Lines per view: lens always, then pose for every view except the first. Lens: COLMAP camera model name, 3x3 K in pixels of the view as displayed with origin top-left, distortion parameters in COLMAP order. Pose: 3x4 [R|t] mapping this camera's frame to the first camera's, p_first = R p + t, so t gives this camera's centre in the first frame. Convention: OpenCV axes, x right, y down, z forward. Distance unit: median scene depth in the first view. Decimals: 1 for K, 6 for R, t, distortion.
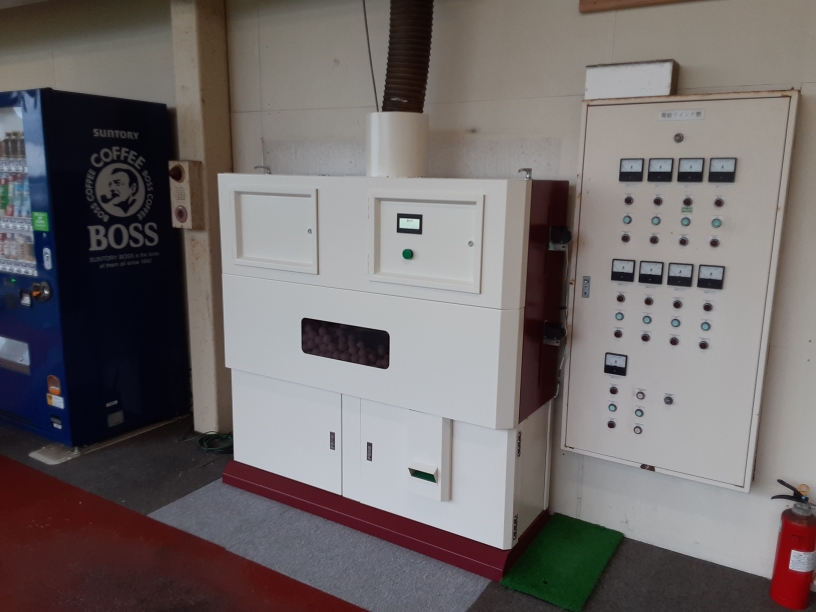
lens RADIAL K [[660.6, 0, 406.4], [0, 660.6, 306.6], [0, 0, 1]] dist [0.088840, -0.119196]
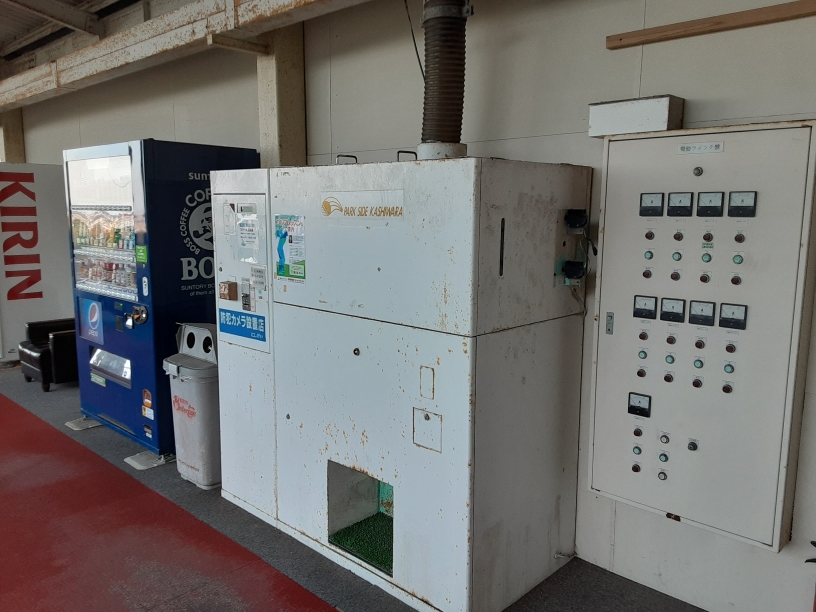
lens RADIAL K [[660.6, 0, 412.6], [0, 660.6, 307.1], [0, 0, 1]] dist [0.088840, -0.119196]
pose [[0.977602, 0.023950, -0.209094, 0.192401], [-0.034676, 0.998256, -0.047785, 0.003276], [0.207585, 0.053965, 0.976727, -0.015998]]
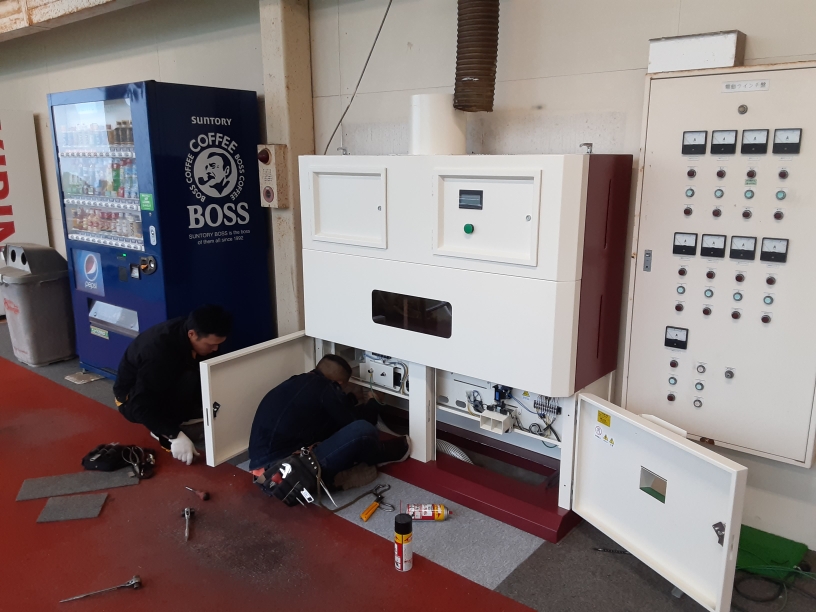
lens RADIAL K [[660.6, 0, 408.3], [0, 660.6, 306.7], [0, 0, 1]] dist [0.088840, -0.119196]
pose [[0.990175, 0.012294, -0.139293, 0.053442], [-0.008088, 0.999495, 0.030724, 0.011960], [0.139601, -0.029296, 0.989774, -0.054550]]
